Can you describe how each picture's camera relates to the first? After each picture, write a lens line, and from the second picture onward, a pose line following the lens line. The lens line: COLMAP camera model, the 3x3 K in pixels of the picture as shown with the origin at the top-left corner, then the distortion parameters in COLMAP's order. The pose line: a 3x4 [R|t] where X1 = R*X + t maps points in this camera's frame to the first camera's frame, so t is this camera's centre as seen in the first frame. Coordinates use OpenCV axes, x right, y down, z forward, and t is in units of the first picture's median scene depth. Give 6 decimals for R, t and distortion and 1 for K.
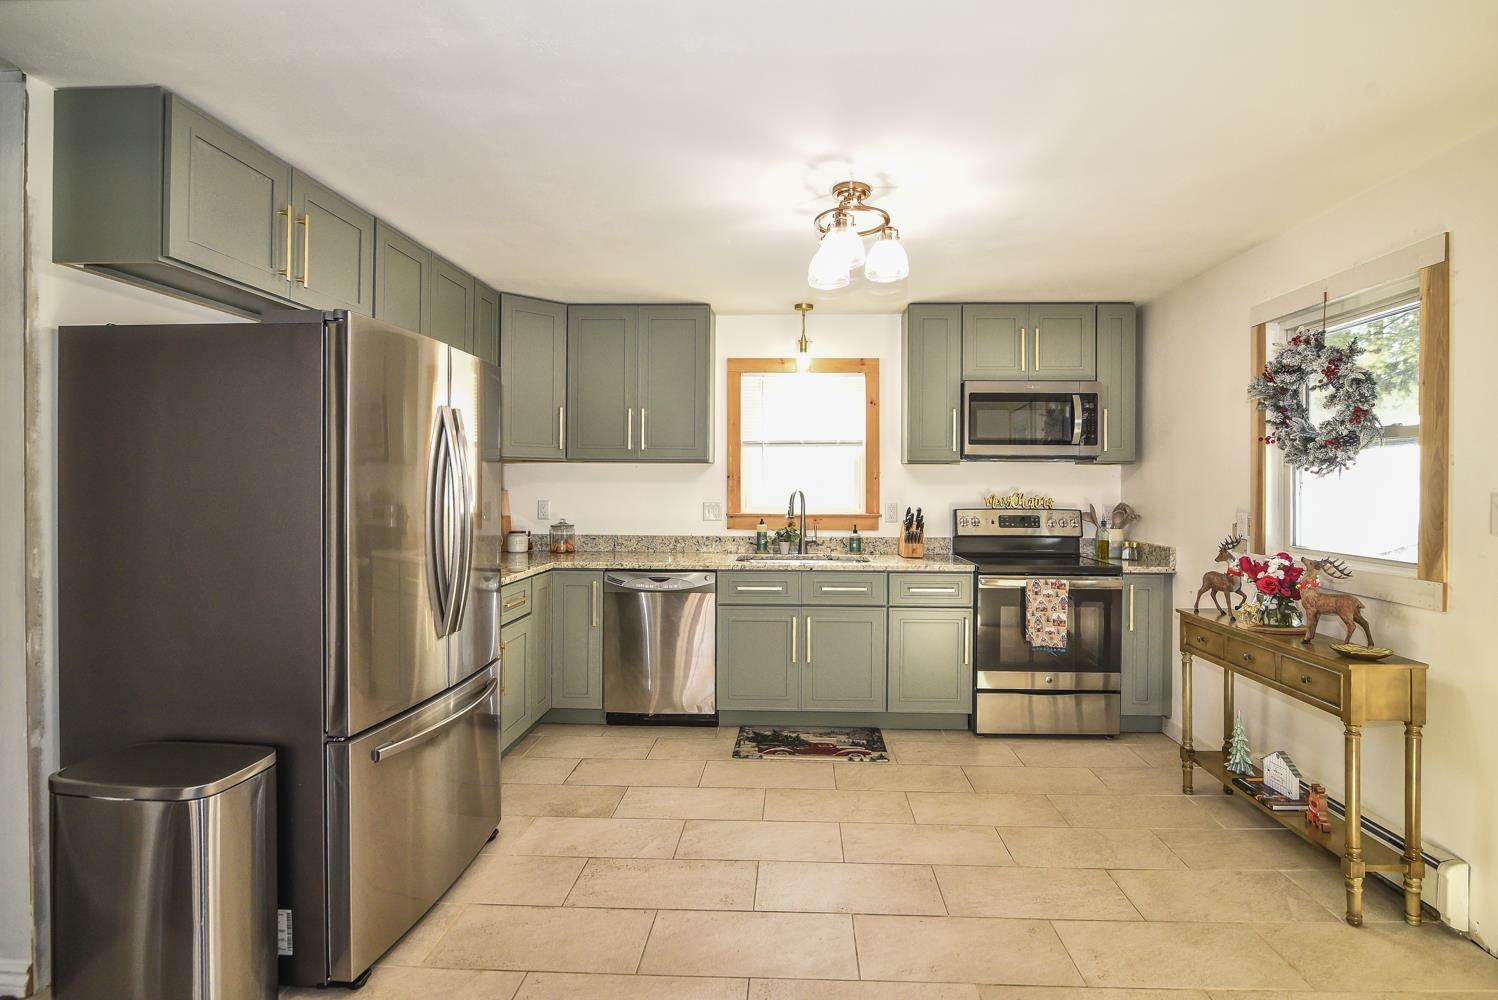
lens RADIAL K [[717.1, 0, 778.8], [0, 717.1, 487.0], [0, 0, 1]] dist [-0.015874, -0.000432]
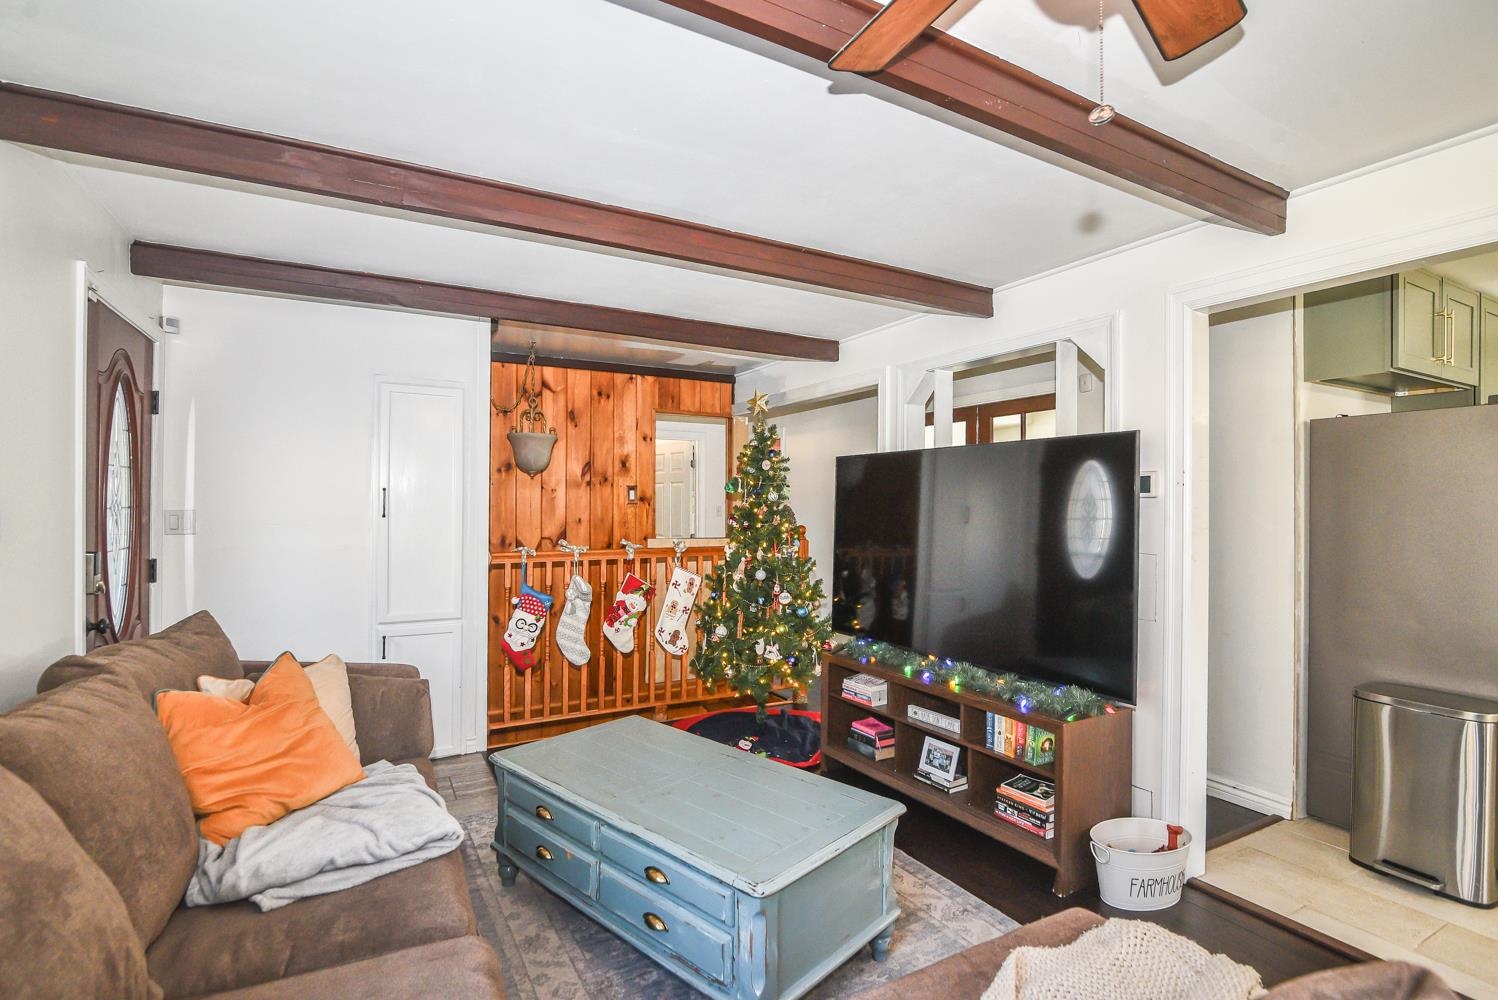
lens RADIAL K [[709.3, 0, 747.0], [0, 709.3, 504.1], [0, 0, 1]] dist [-0.018385, -0.000157]
pose [[0.508491, -0.001576, -0.861066, -0.134756], [-0.006611, 0.999962, -0.005734, -0.006501], [0.861042, 0.008608, 0.508461, -0.461412]]
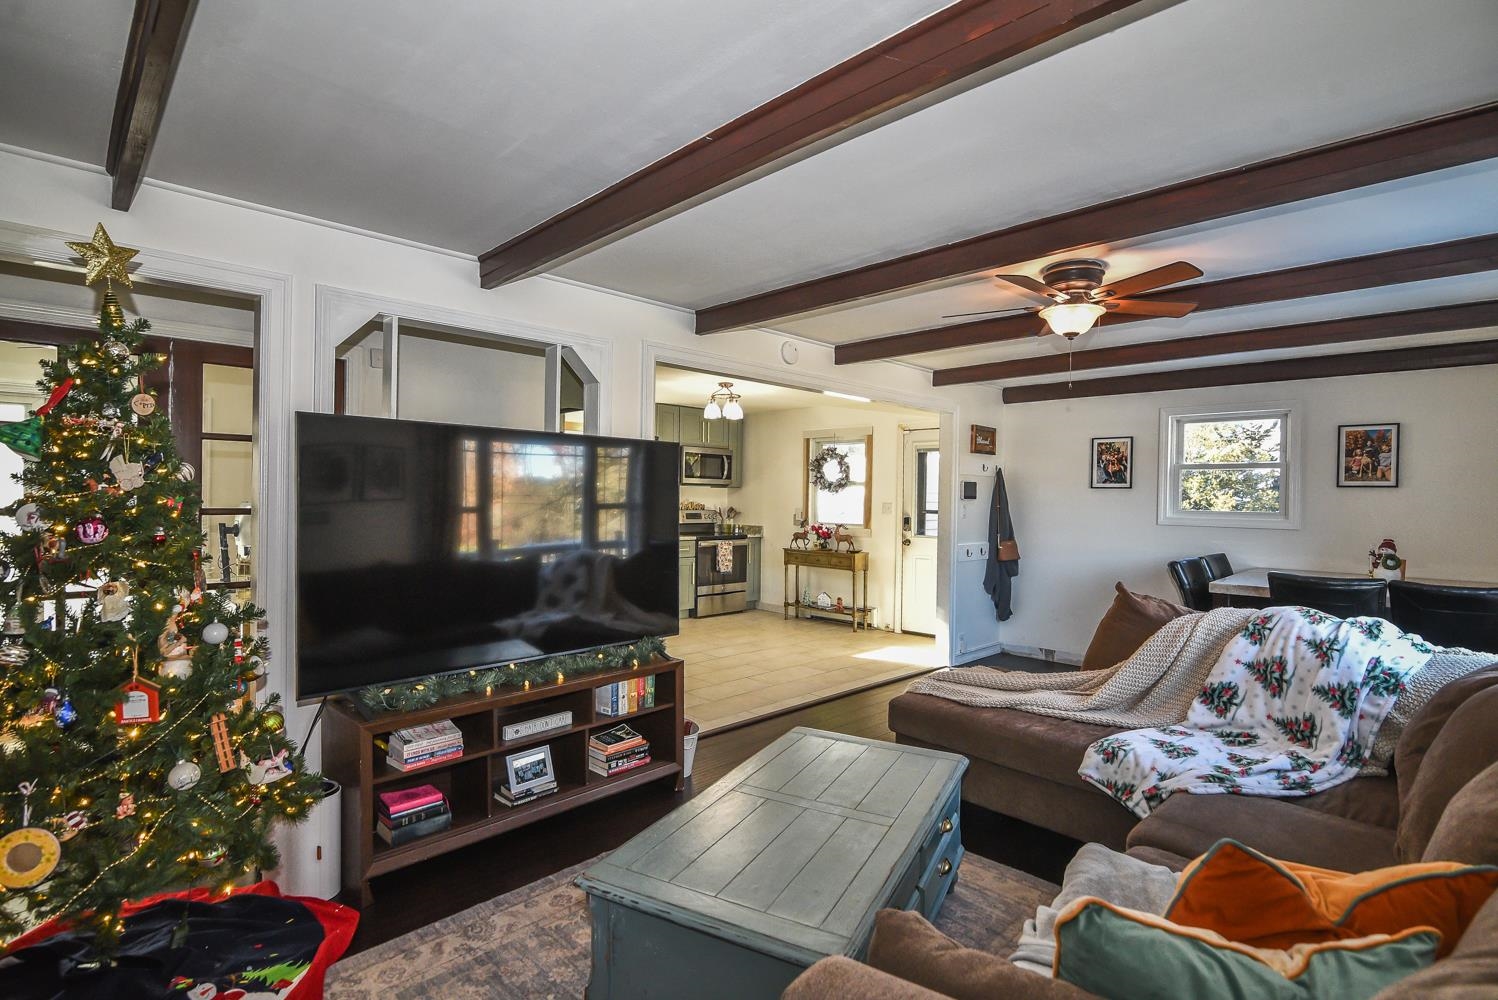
lens RADIAL K [[718.5, 0, 749.0], [0, 718.5, 500.0], [0, 0, 1]] dist [-0.020792, 0.000004]
pose [[0.694751, 0.000511, 0.719250, -1.093377], [-0.008293, 0.999939, 0.007299, -0.013521], [-0.719202, -0.011035, 0.694713, -0.546836]]
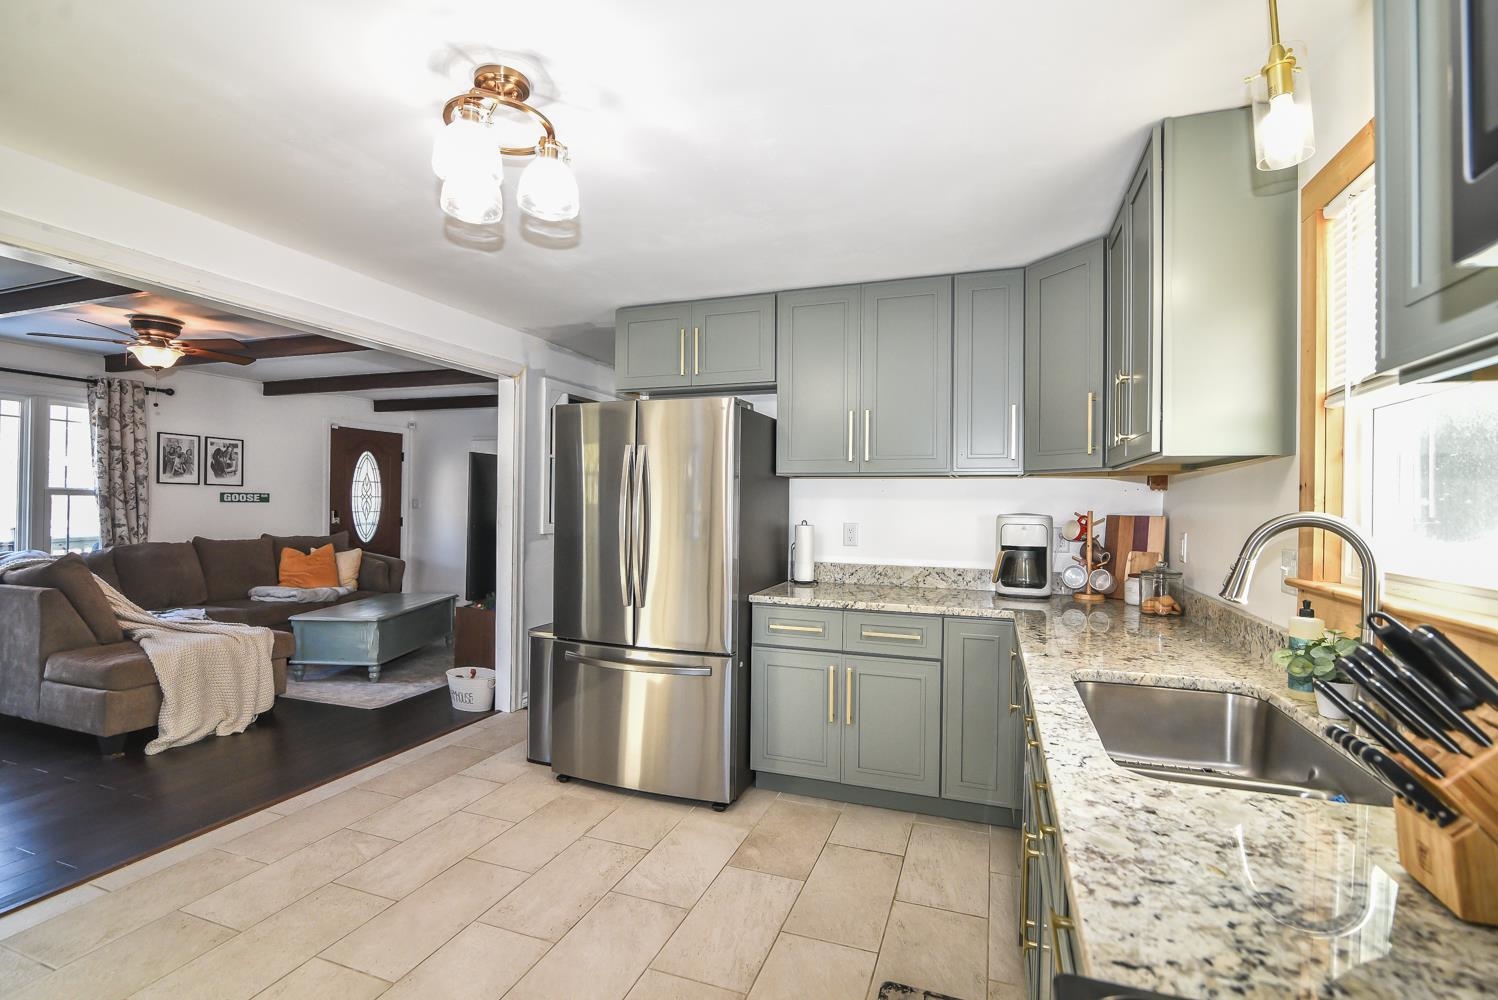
lens RADIAL K [[687.1, 0, 749.0], [0, 687.1, 500.0], [0, 0, 1]] dist [-0.016646, -0.000150]
pose [[-0.309359, -0.011773, -0.950873, 0.435916], [-0.017529, 0.999824, -0.006676, 0.000289], [0.950784, 0.014603, -0.309510, 0.947416]]
